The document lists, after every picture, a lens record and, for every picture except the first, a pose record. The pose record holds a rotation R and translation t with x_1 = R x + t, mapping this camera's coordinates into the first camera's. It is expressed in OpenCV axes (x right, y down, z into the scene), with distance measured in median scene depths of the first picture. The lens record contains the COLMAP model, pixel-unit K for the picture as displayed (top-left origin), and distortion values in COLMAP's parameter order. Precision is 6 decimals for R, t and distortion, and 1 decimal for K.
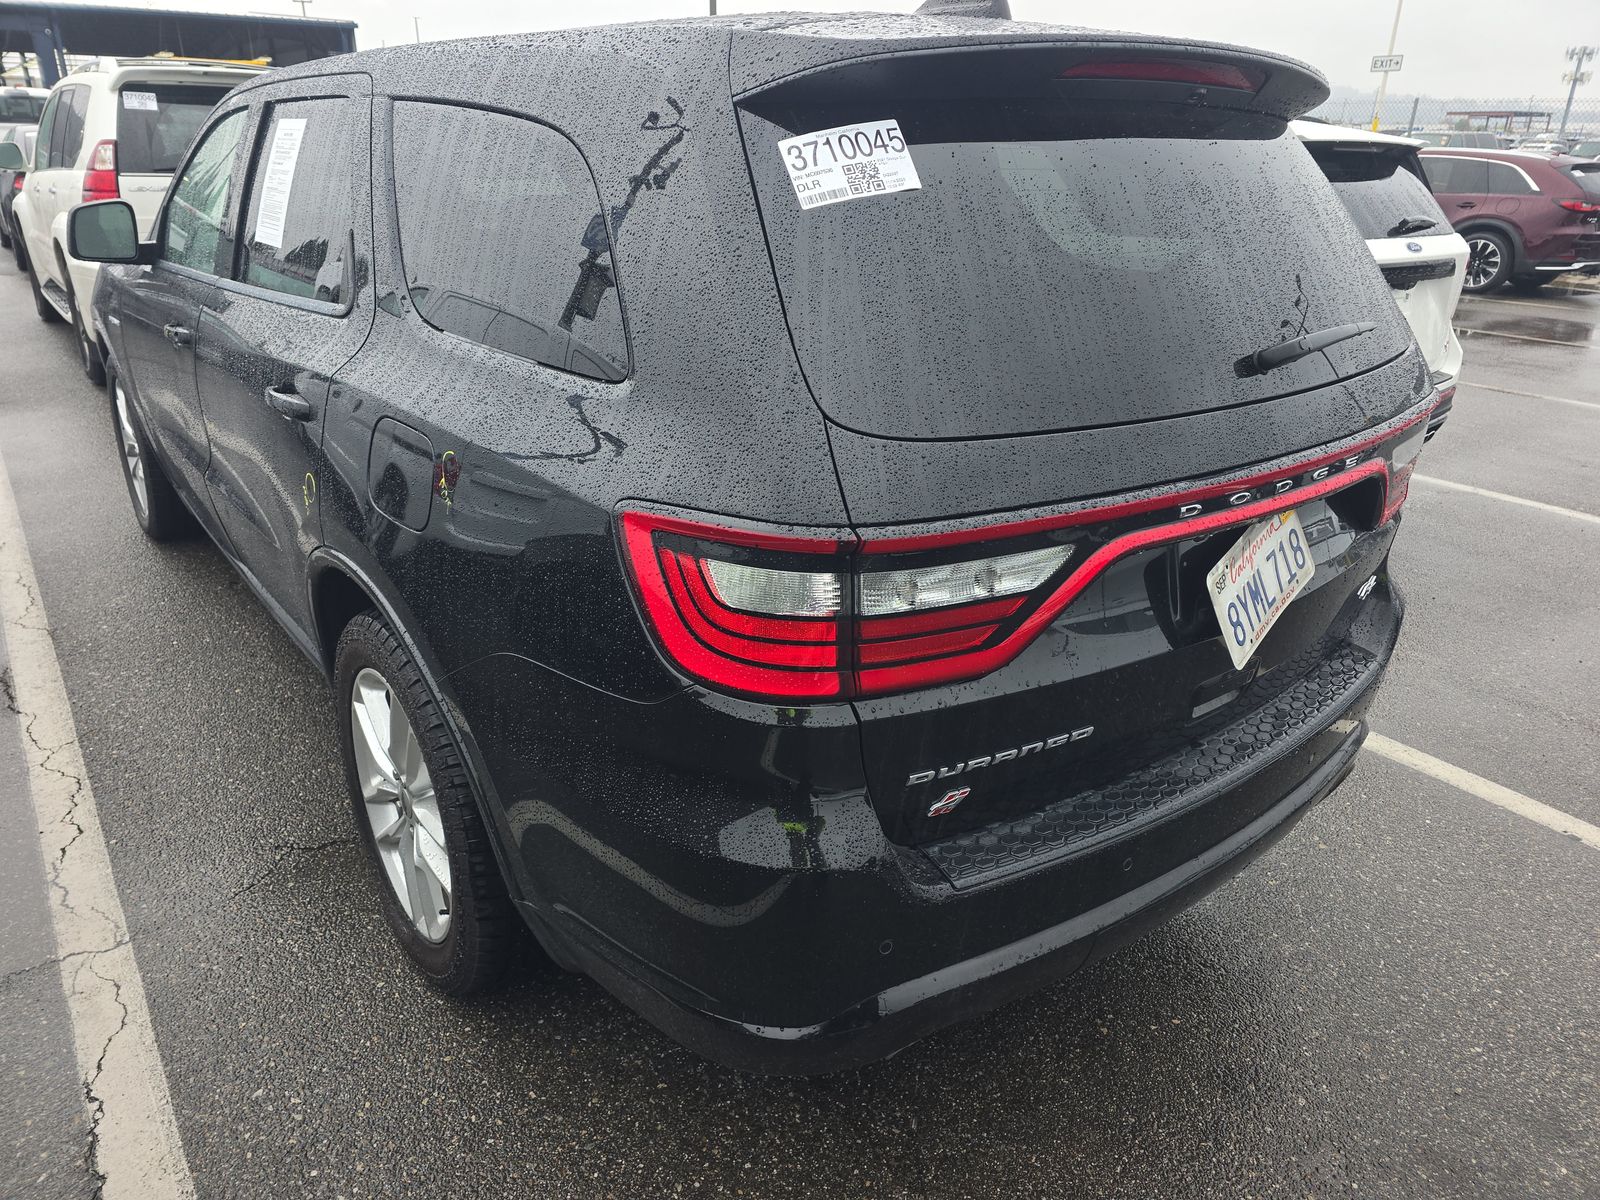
lens RADIAL K [[1081.7, 0, 809.5], [0, 1081.7, 601.3], [0, 0, 1]] dist [0.056100, -0.050634]
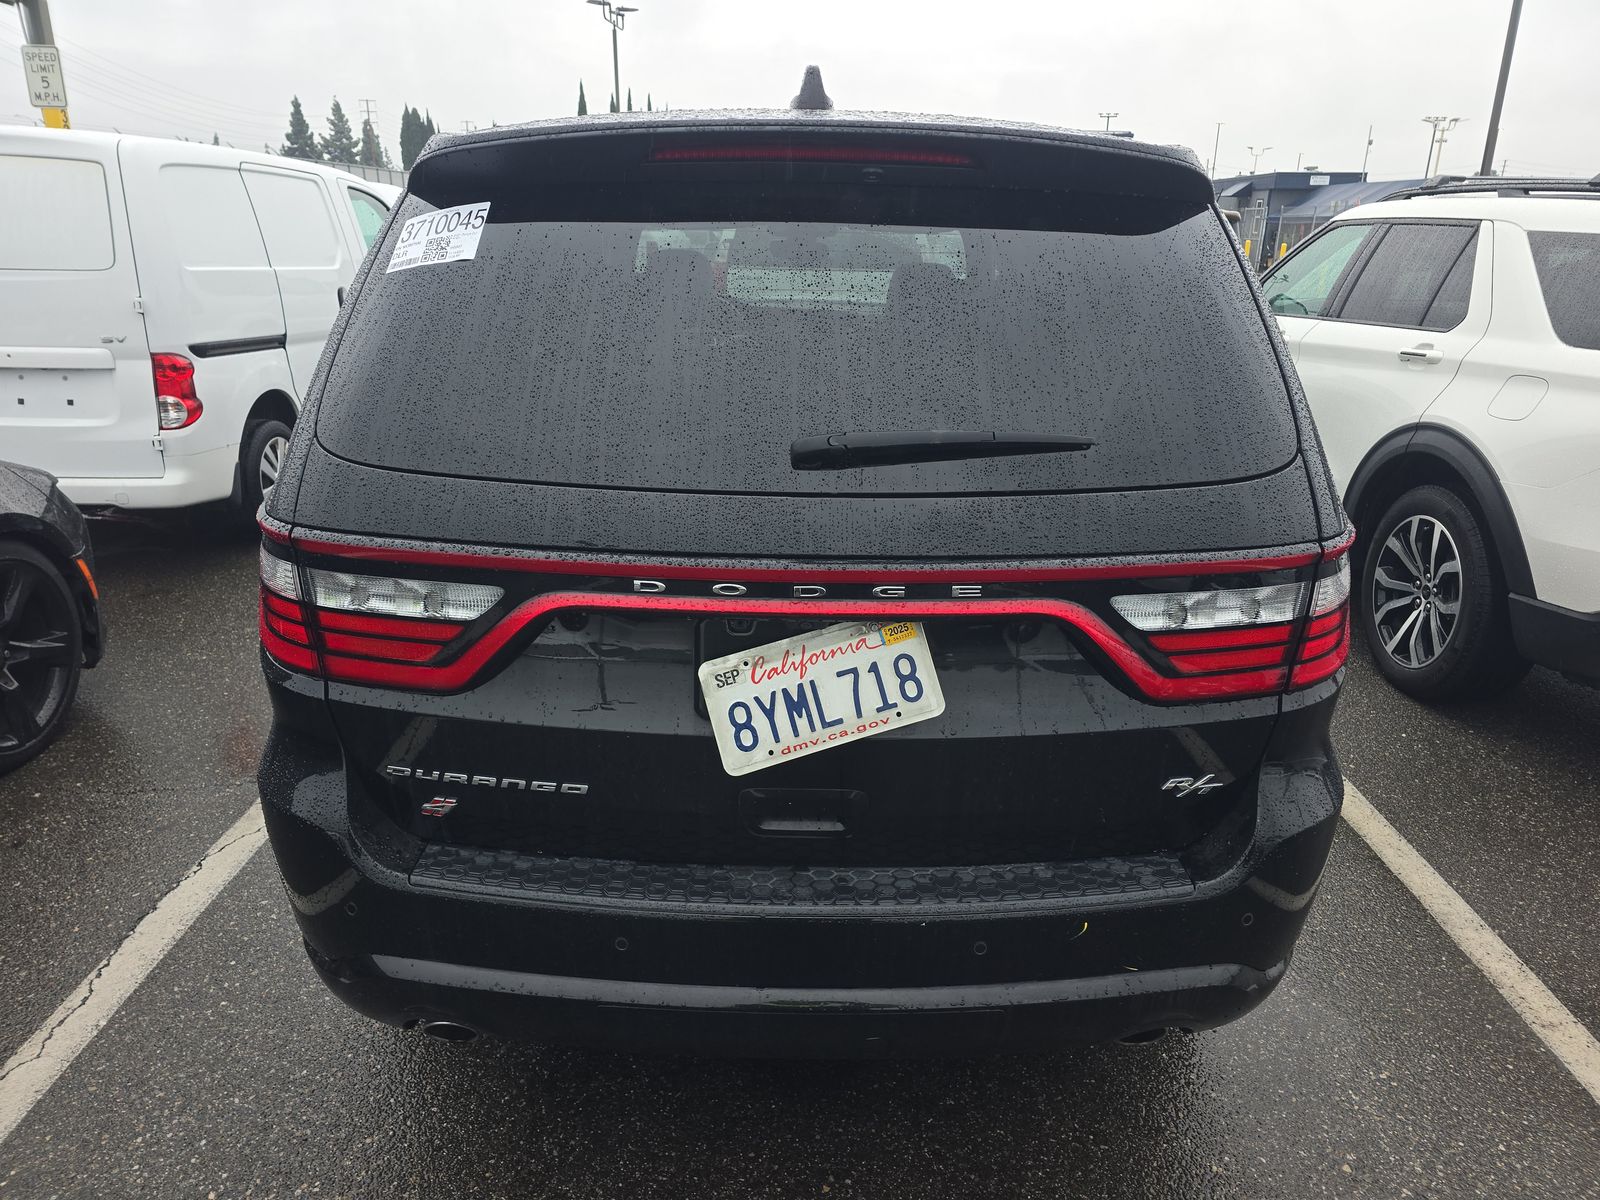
lens RADIAL K [[1081.7, 0, 805.0], [0, 1081.7, 597.8], [0, 0, 1]] dist [0.056100, -0.050634]
pose [[0.791174, 0.189826, -0.581386, 1.005103], [-0.236735, 0.971562, -0.004937, -0.099021], [0.563915, 0.141541, 0.813613, 0.282976]]
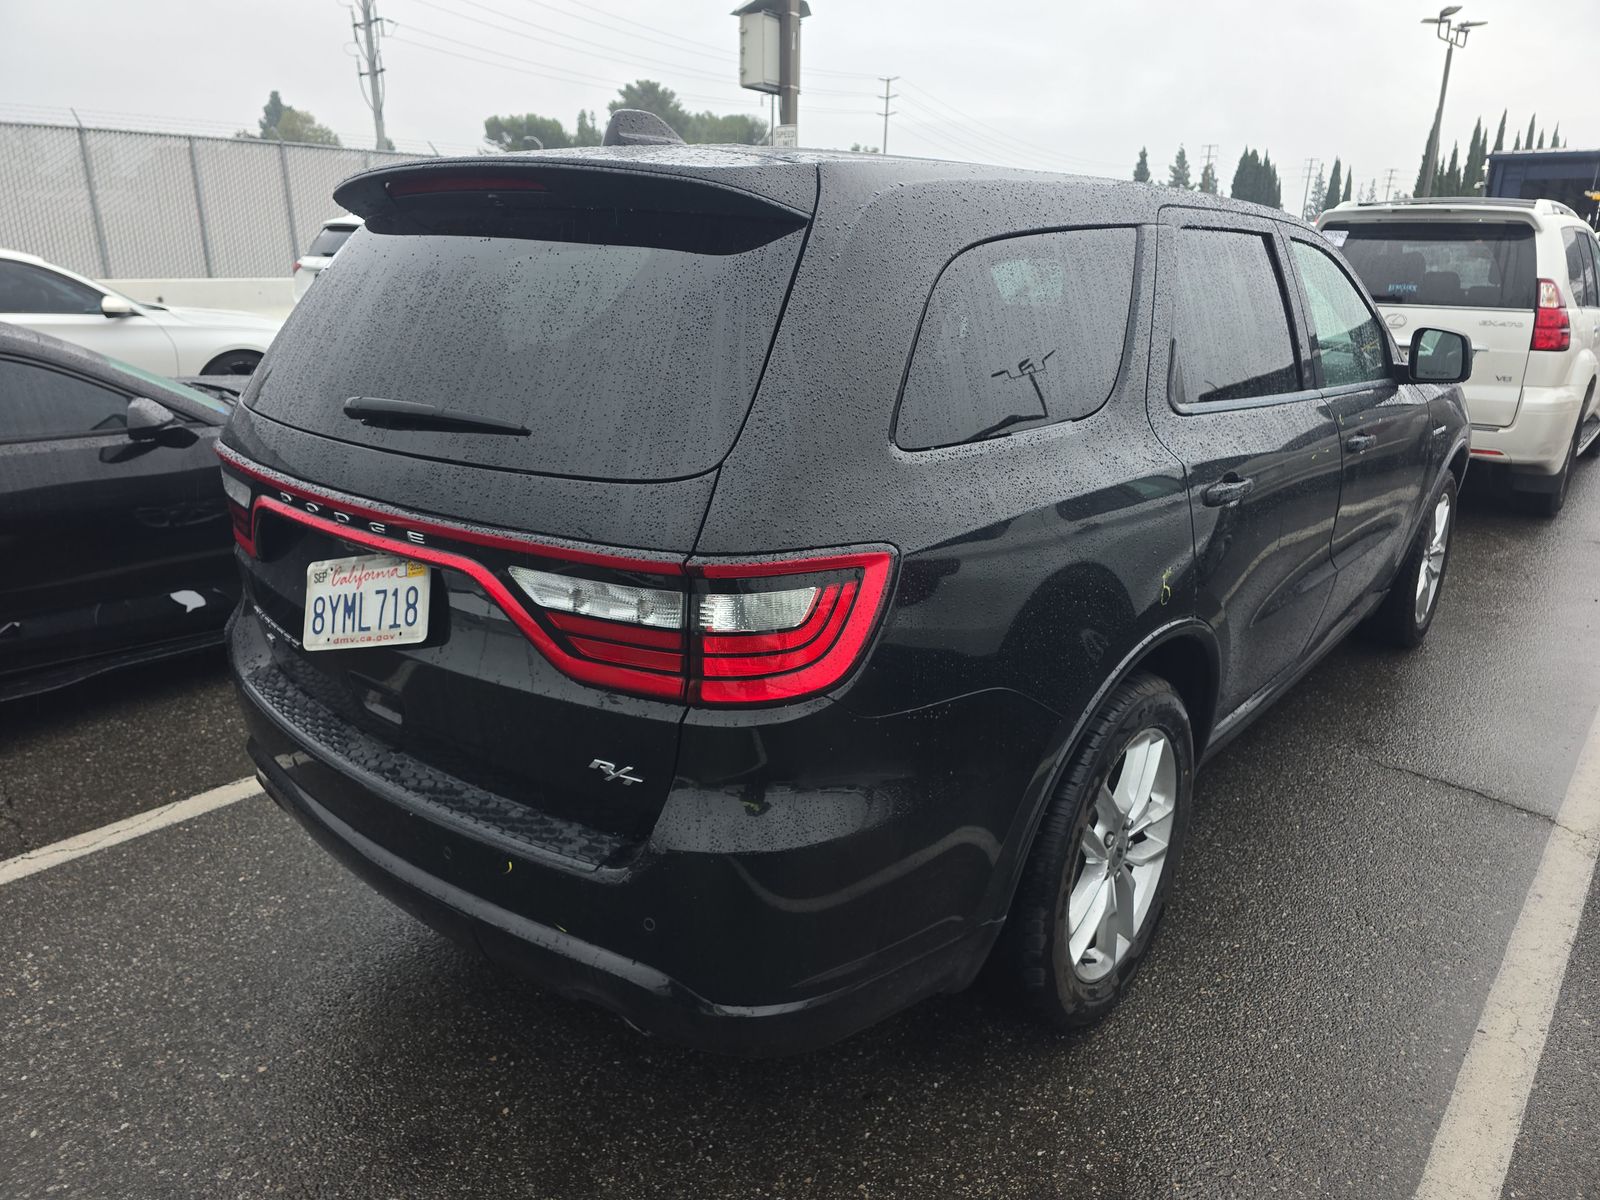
lens RADIAL K [[1081.7, 0, 798.1], [0, 1081.7, 593.7], [0, 0, 1]] dist [0.056100, -0.050634]
pose [[0.219319, 0.272859, -0.936722, 1.751236], [-0.385703, 0.906135, 0.173643, -0.447029], [0.896176, 0.323214, 0.303975, 1.169017]]
